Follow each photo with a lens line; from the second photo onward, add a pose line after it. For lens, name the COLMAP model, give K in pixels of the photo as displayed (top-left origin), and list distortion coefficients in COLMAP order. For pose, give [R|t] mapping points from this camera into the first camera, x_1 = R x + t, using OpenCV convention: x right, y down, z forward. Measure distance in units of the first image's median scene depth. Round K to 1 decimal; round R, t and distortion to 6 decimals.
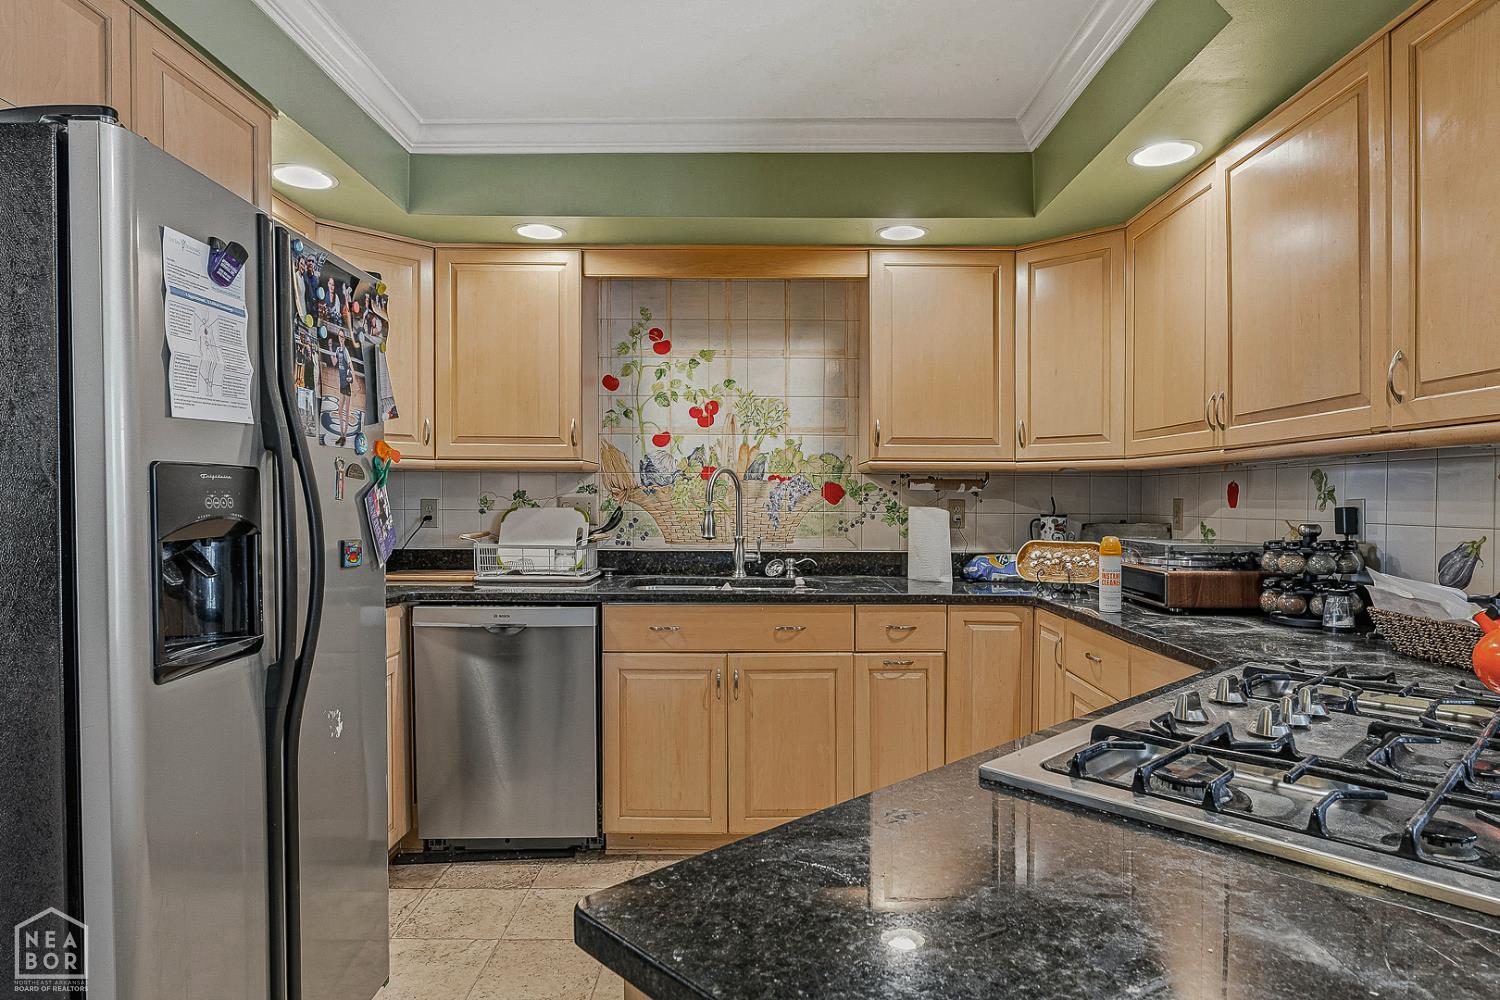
lens RADIAL K [[860.0, 0, 769.9], [0, 860.0, 506.2], [0, 0, 1]] dist [-0.001953, -0.000391]
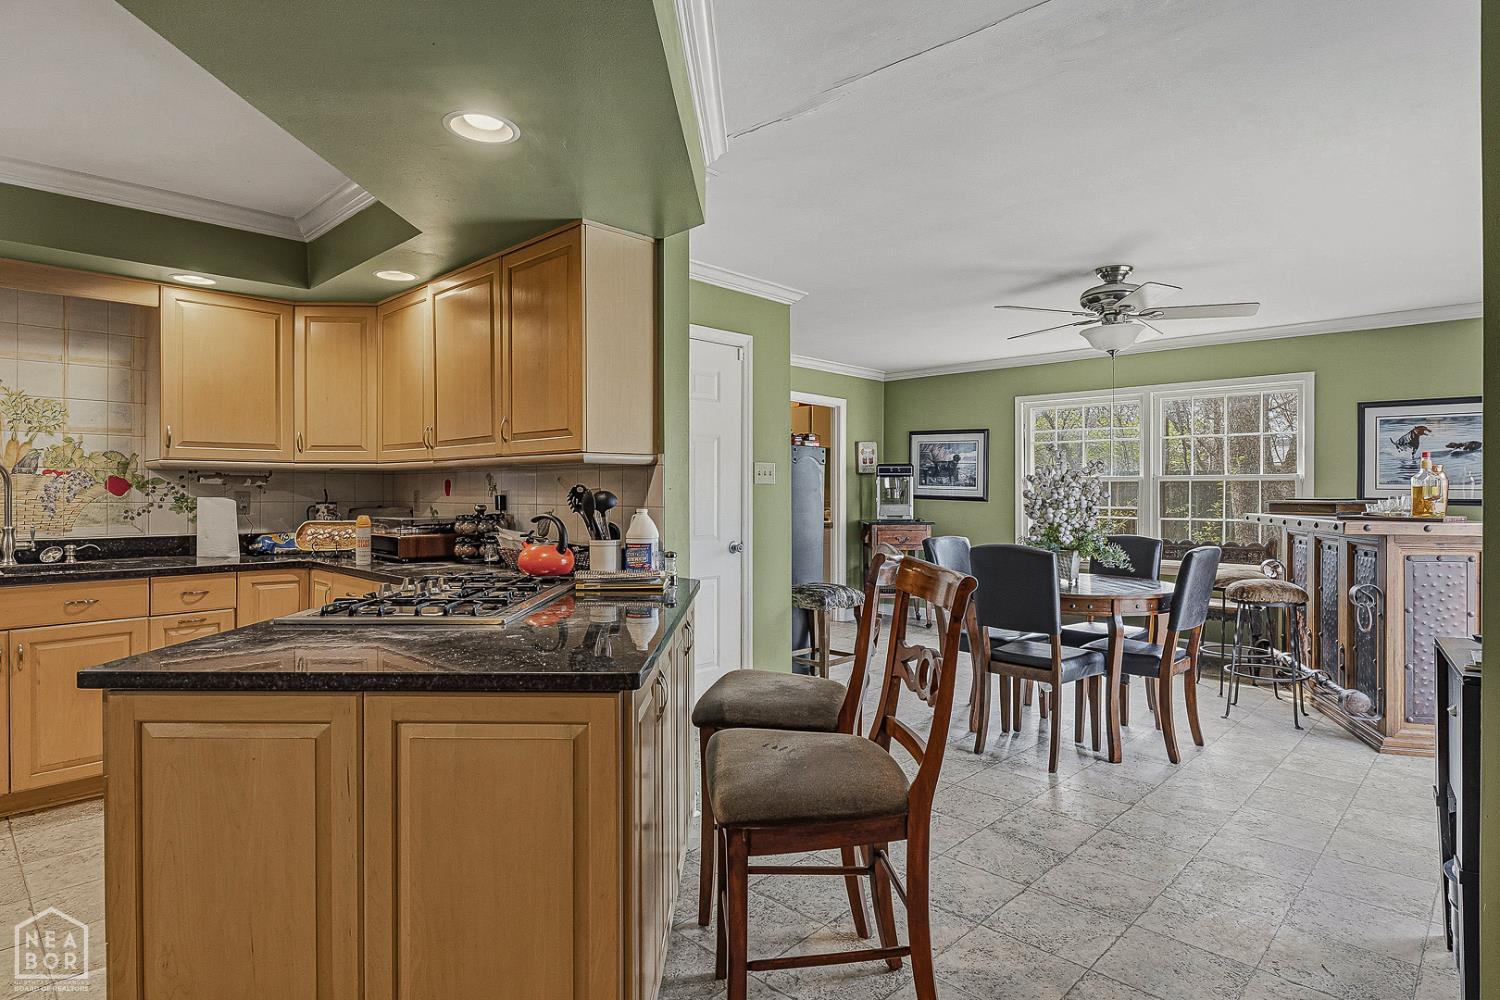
lens RADIAL K [[798.8, 0, 752.4], [0, 798.8, 485.3], [0, 0, 1]] dist [-0.004032, -0.001946]
pose [[0.698297, 0.001567, 0.715806, -0.096458], [0.008260, 0.999913, -0.010247, 0.001449], [-0.715761, 0.013068, 0.698224, -0.344362]]
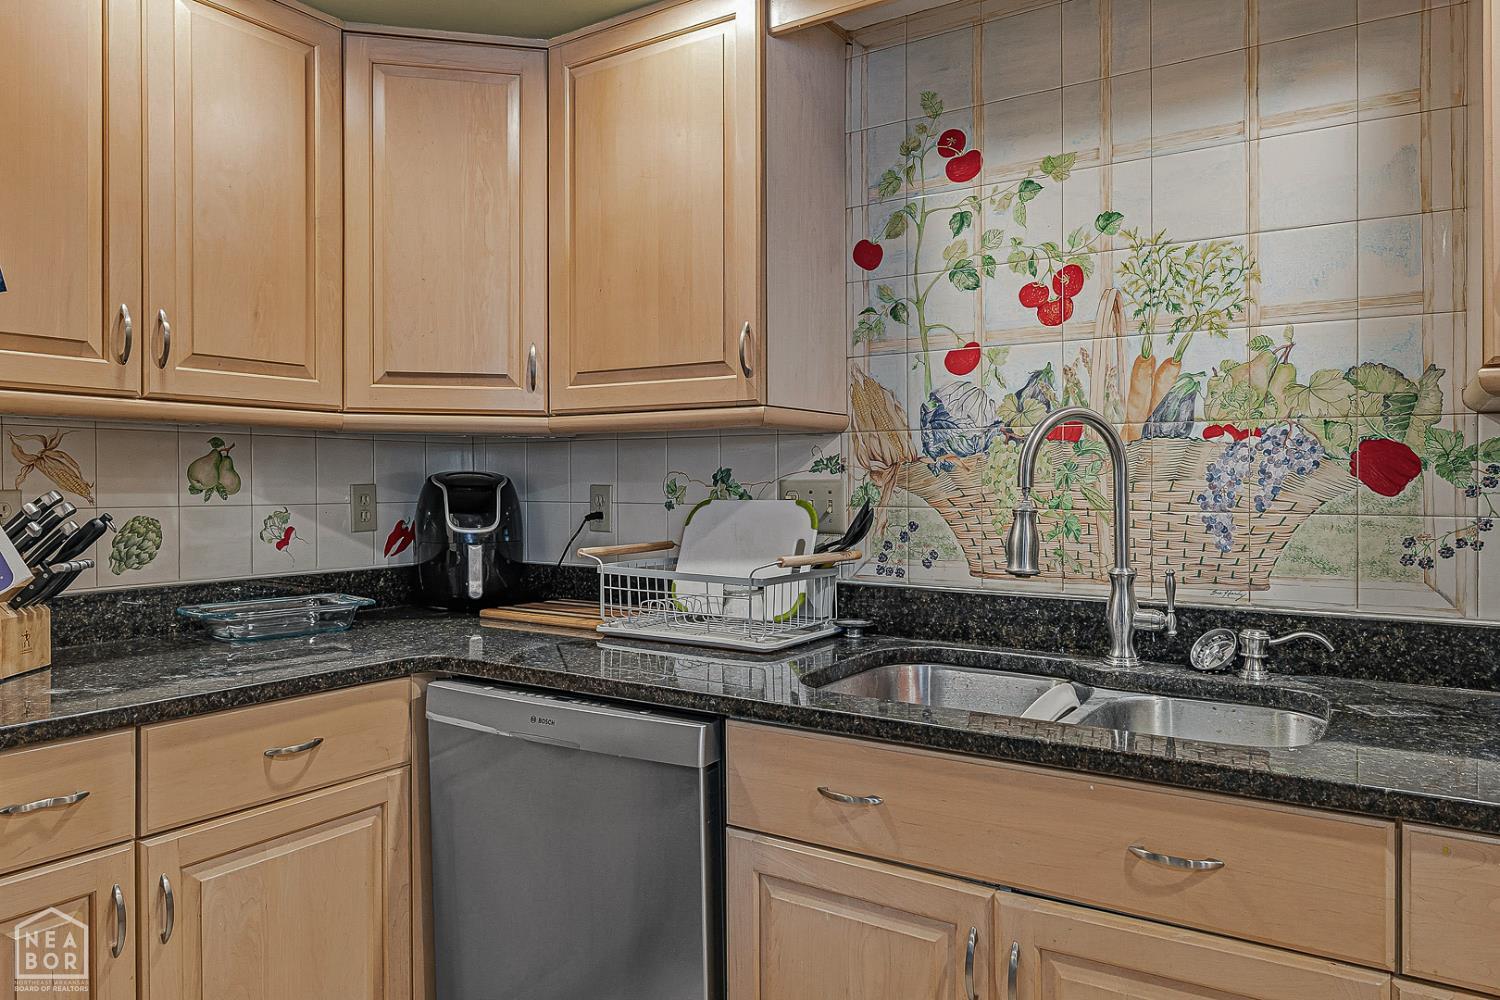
lens RADIAL K [[993.5, 0, 751.6], [0, 993.5, 491.4], [0, 0, 1]] dist [-0.008992, -0.001474]
pose [[0.829884, 0.000969, -0.557935, 0.086921], [-0.003221, 0.999990, -0.003055, -0.001730], [0.557926, 0.004333, 0.829879, 0.484445]]
